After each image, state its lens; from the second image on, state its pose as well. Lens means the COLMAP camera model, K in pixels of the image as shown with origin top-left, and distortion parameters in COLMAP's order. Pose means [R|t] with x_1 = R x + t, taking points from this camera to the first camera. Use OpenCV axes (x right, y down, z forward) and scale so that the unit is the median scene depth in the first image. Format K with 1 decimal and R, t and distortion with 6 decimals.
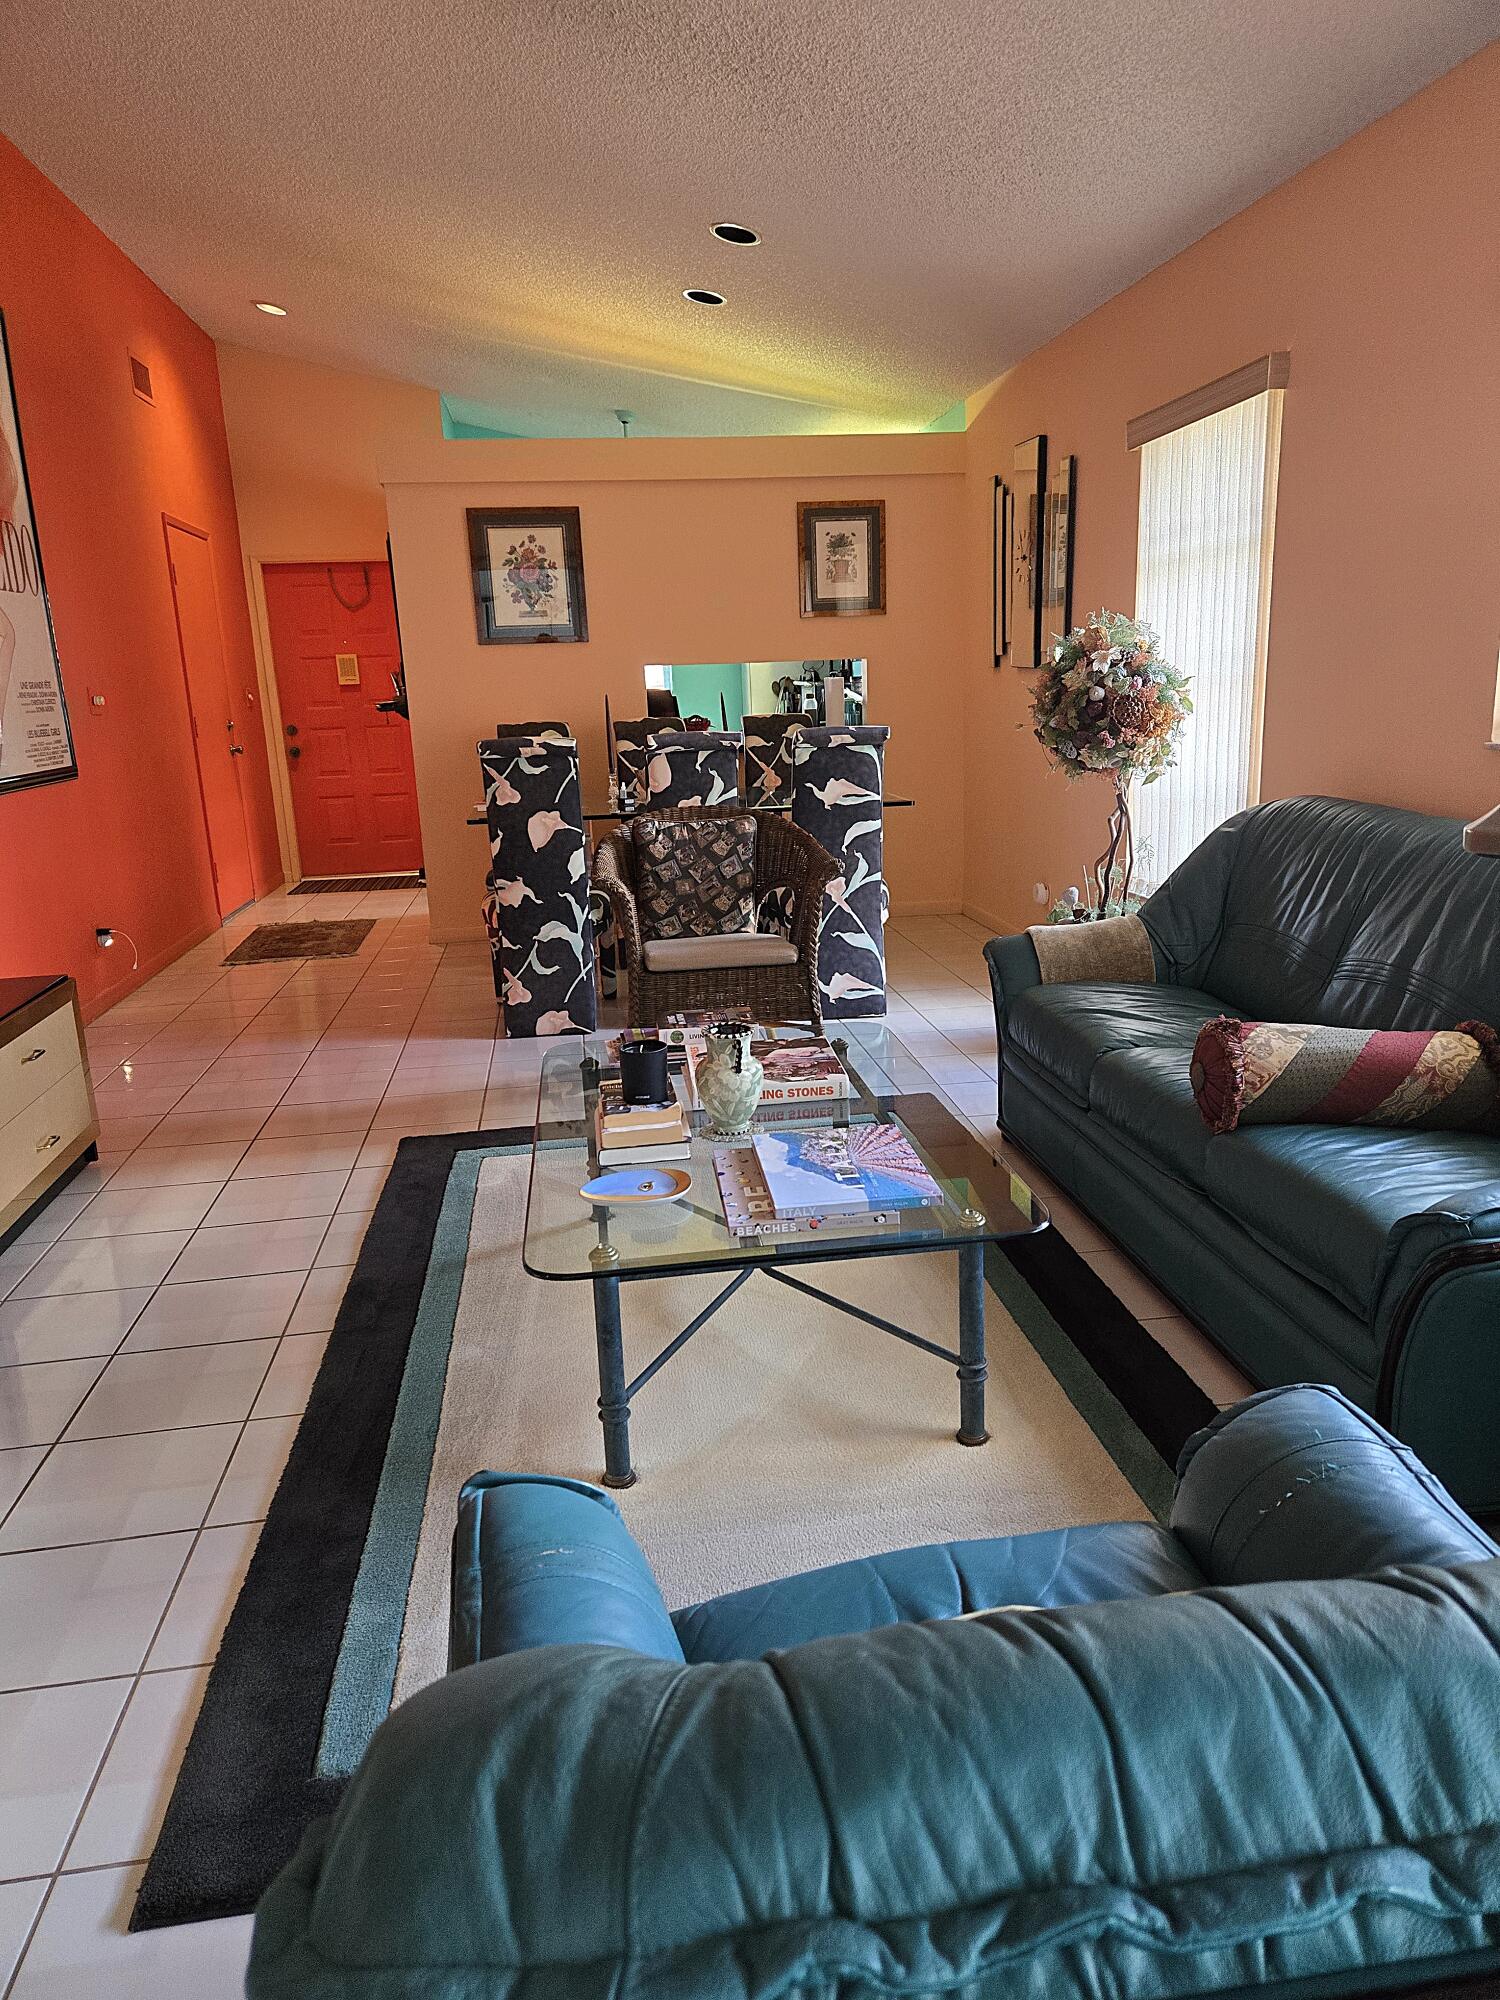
lens RADIAL K [[1342.1, 0, 749.7], [0, 1342.1, 1015.5], [0, 0, 1]] dist [0.075781, -0.063067]
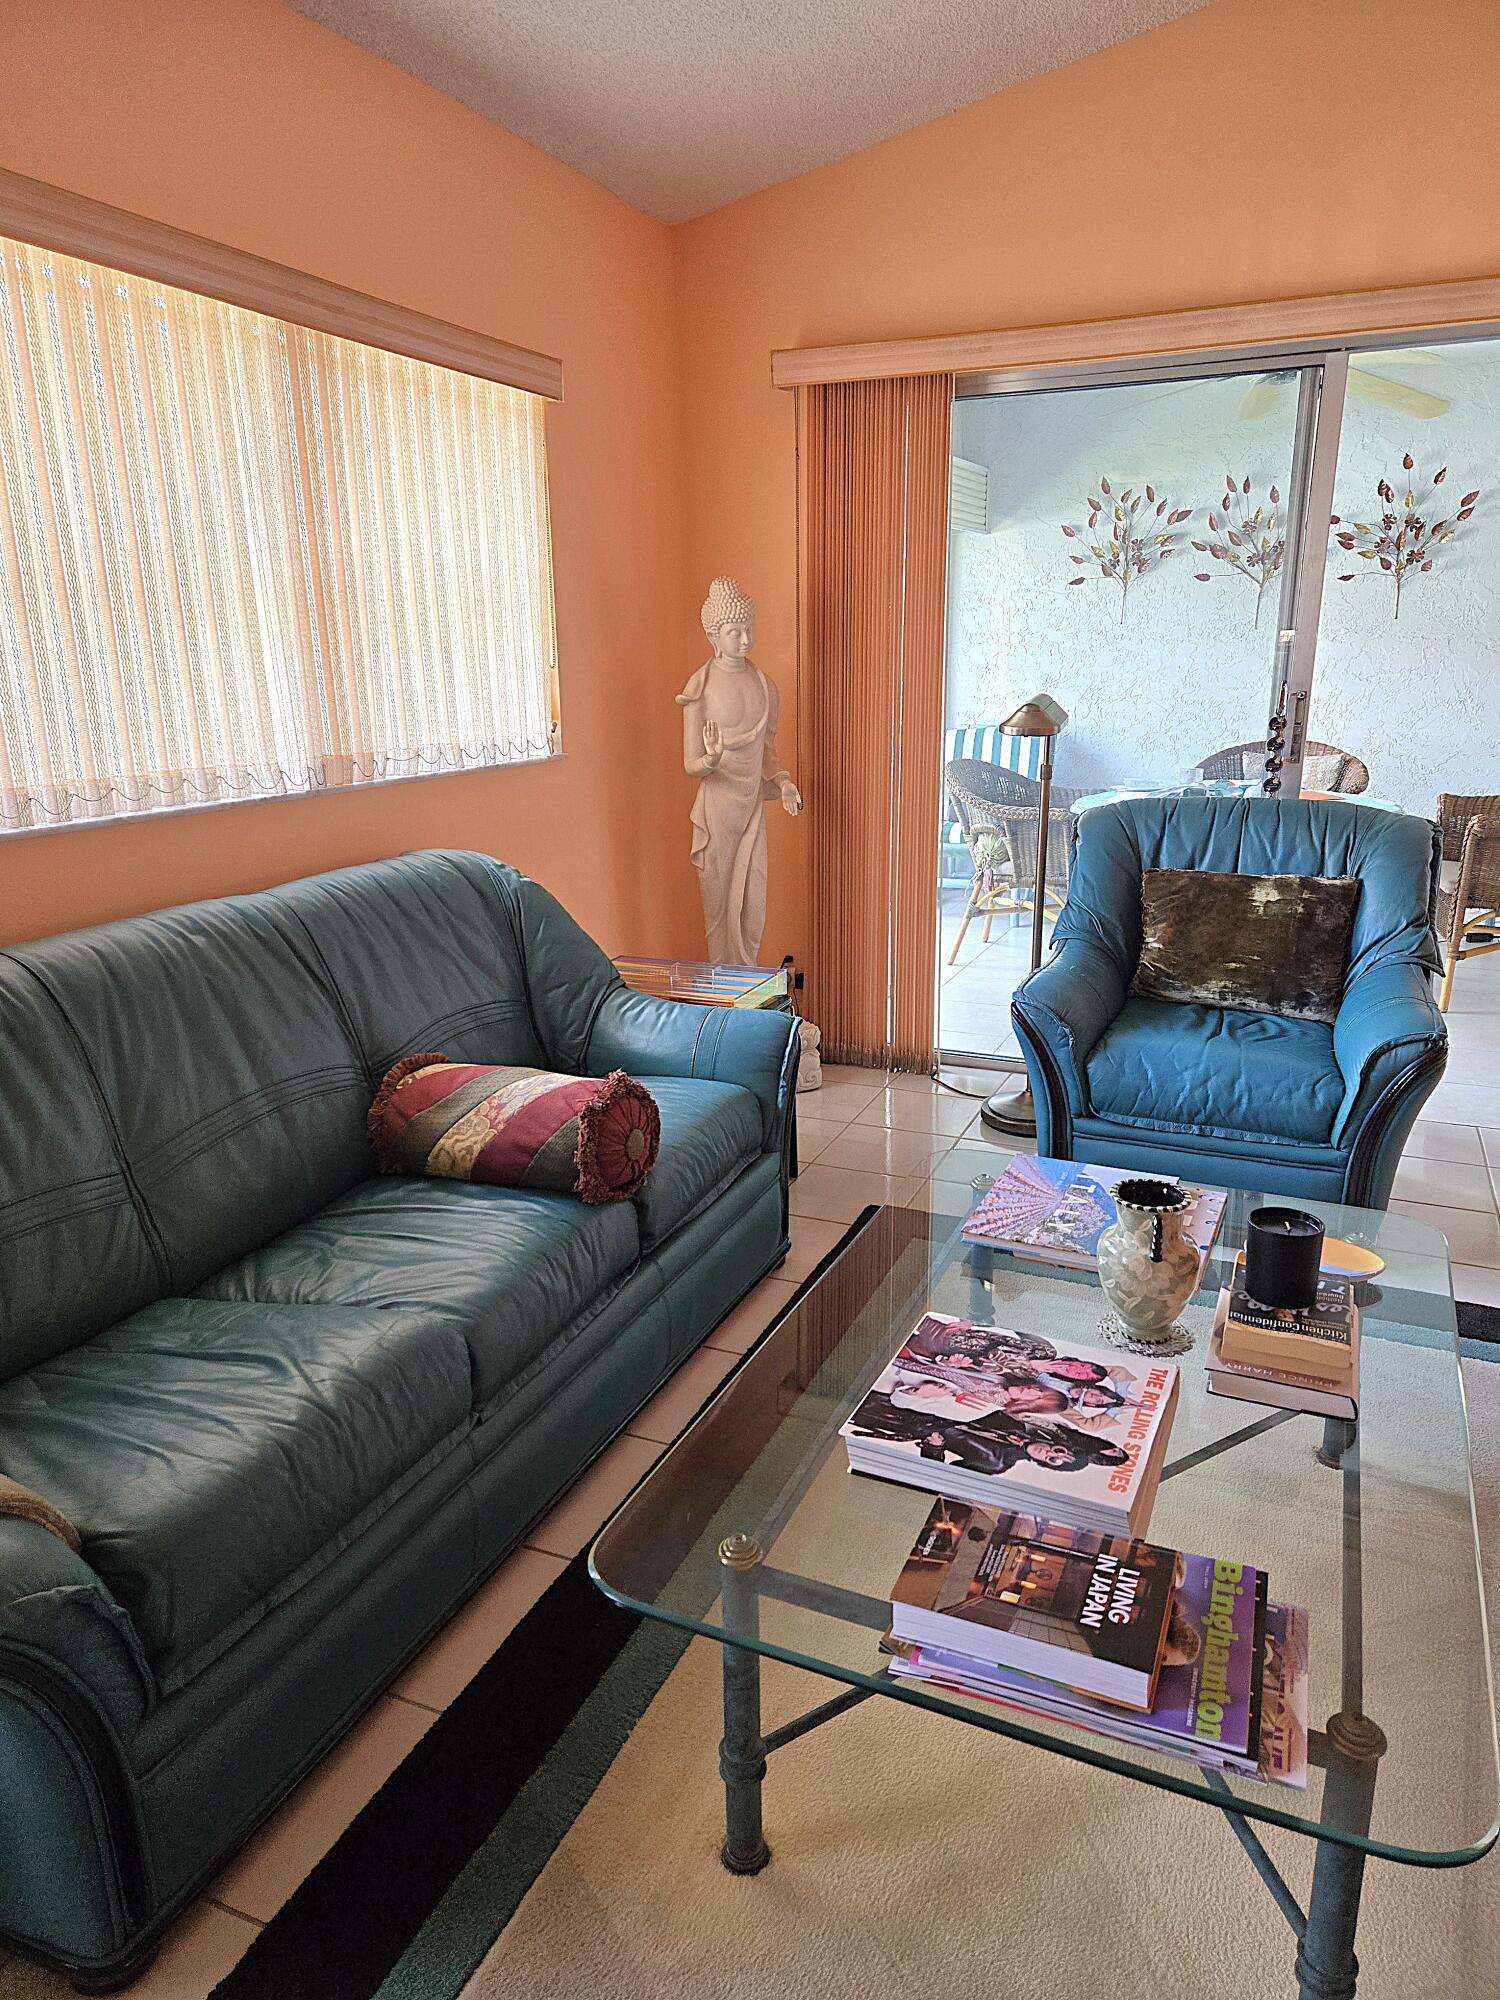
lens RADIAL K [[1342.1, 0, 741.1], [0, 1342.1, 990.3], [0, 0, 1]] dist [0.075781, -0.063067]
pose [[-0.850853, -0.080487, 0.519202, -0.167645], [0.176578, 0.886910, 0.426862, -0.367743], [-0.494842, 0.454876, -0.740418, 1.380230]]
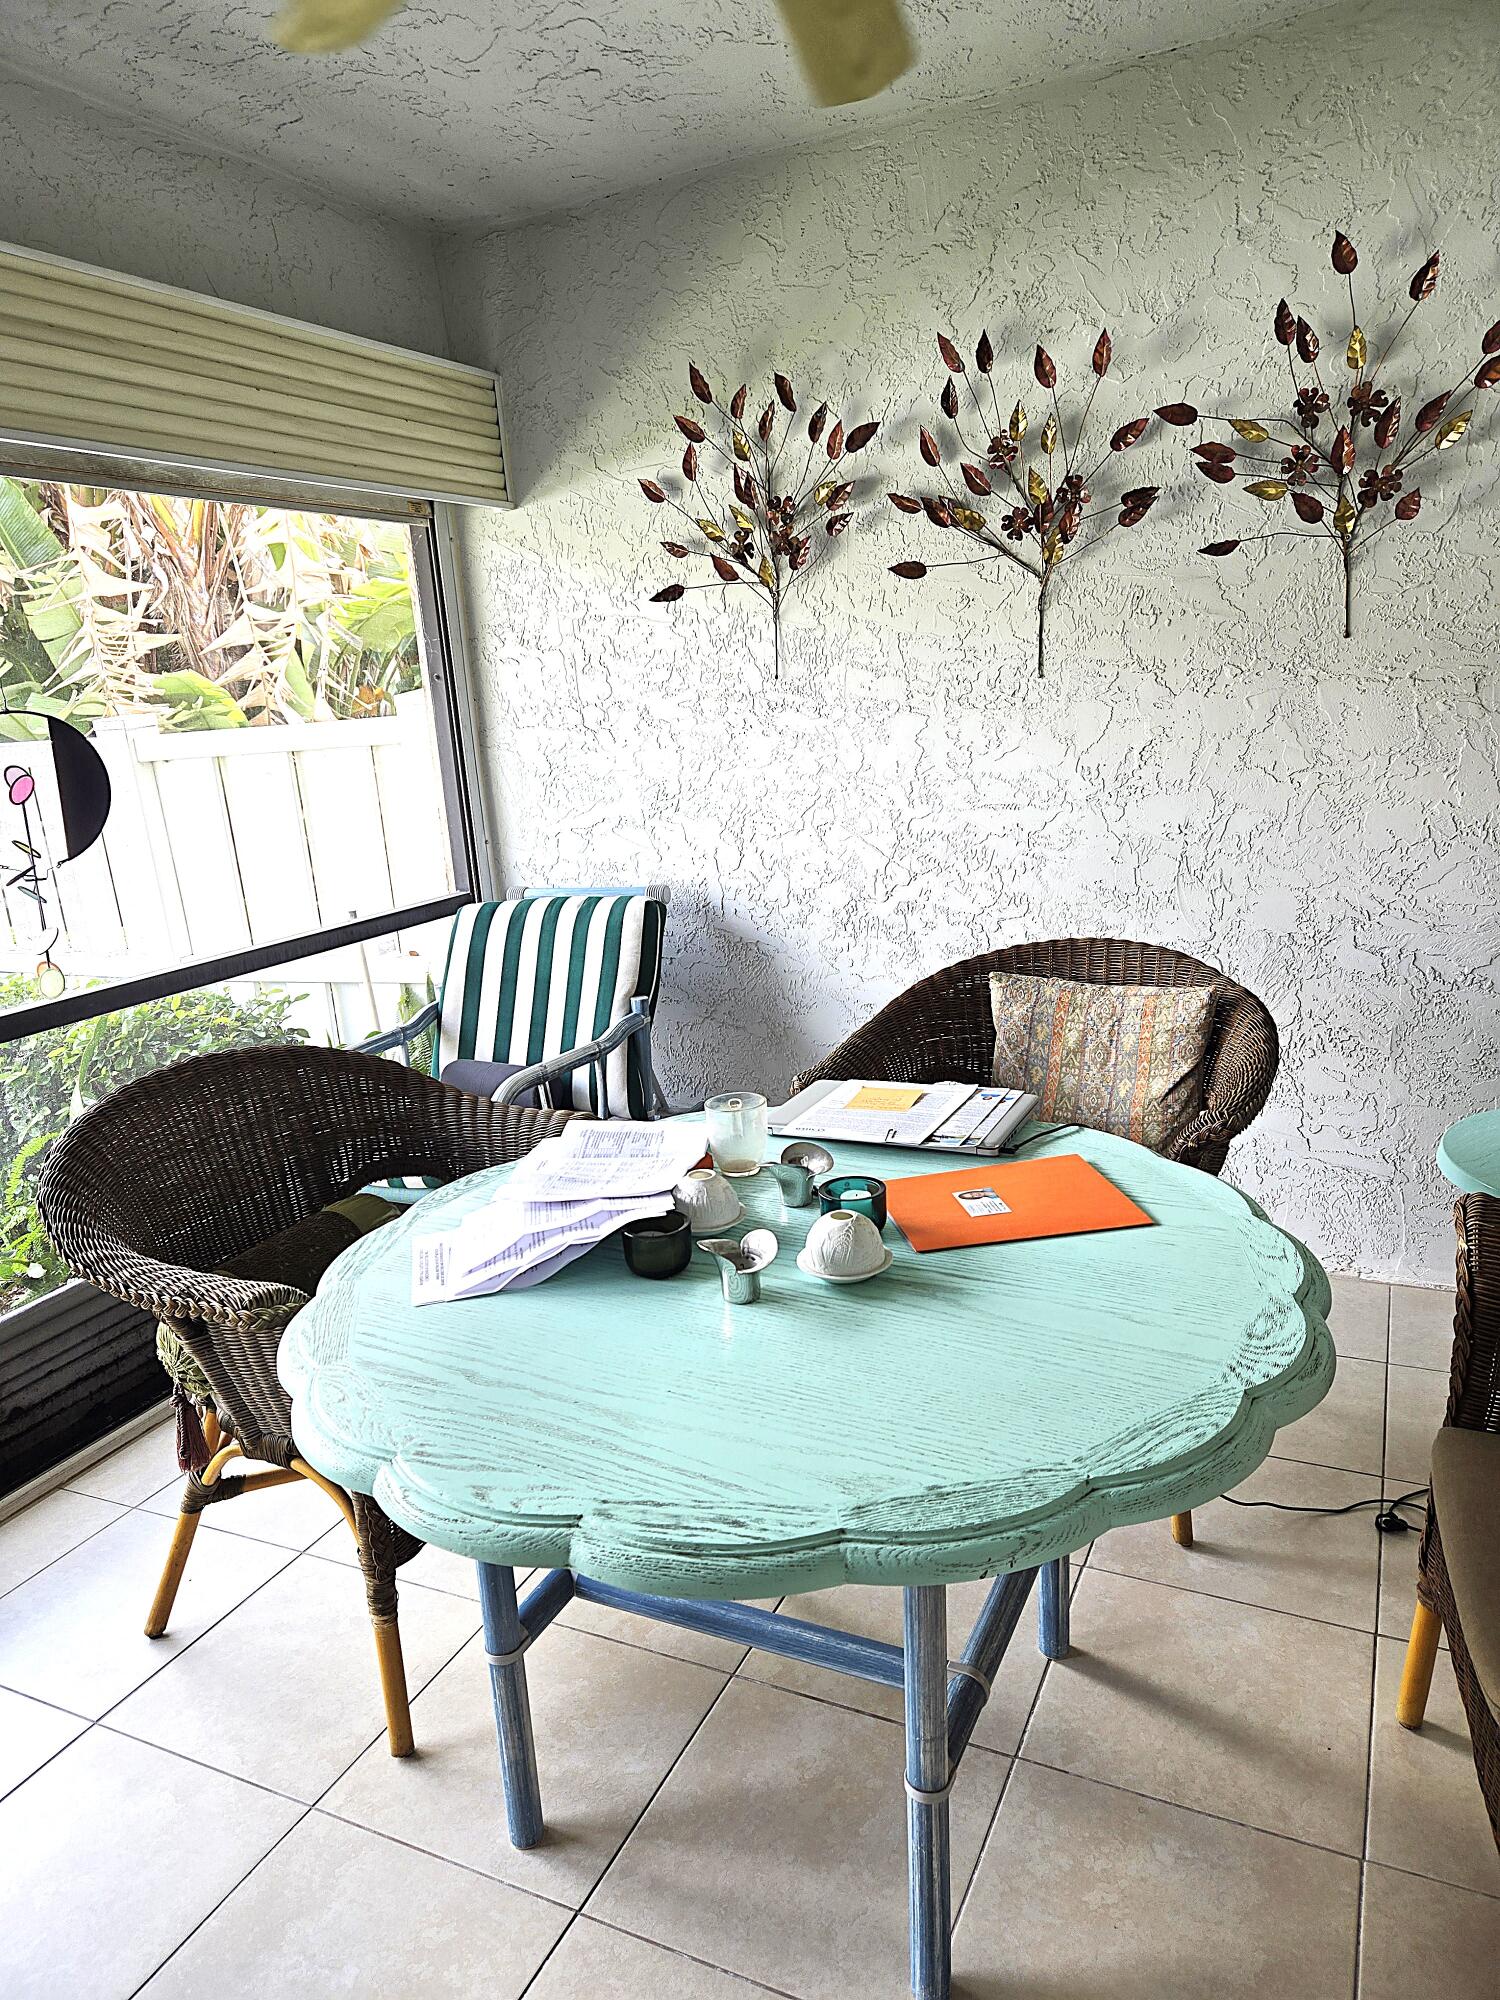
lens RADIAL K [[1342.1, 0, 732.6], [0, 1342.1, 999.5], [0, 0, 1]] dist [0.075781, -0.063067]
pose [[-0.827243, -0.028252, 0.561134, -0.138970], [0.236333, 0.888584, 0.393148, -0.275737], [-0.509722, 0.457843, -0.728398, 1.006757]]
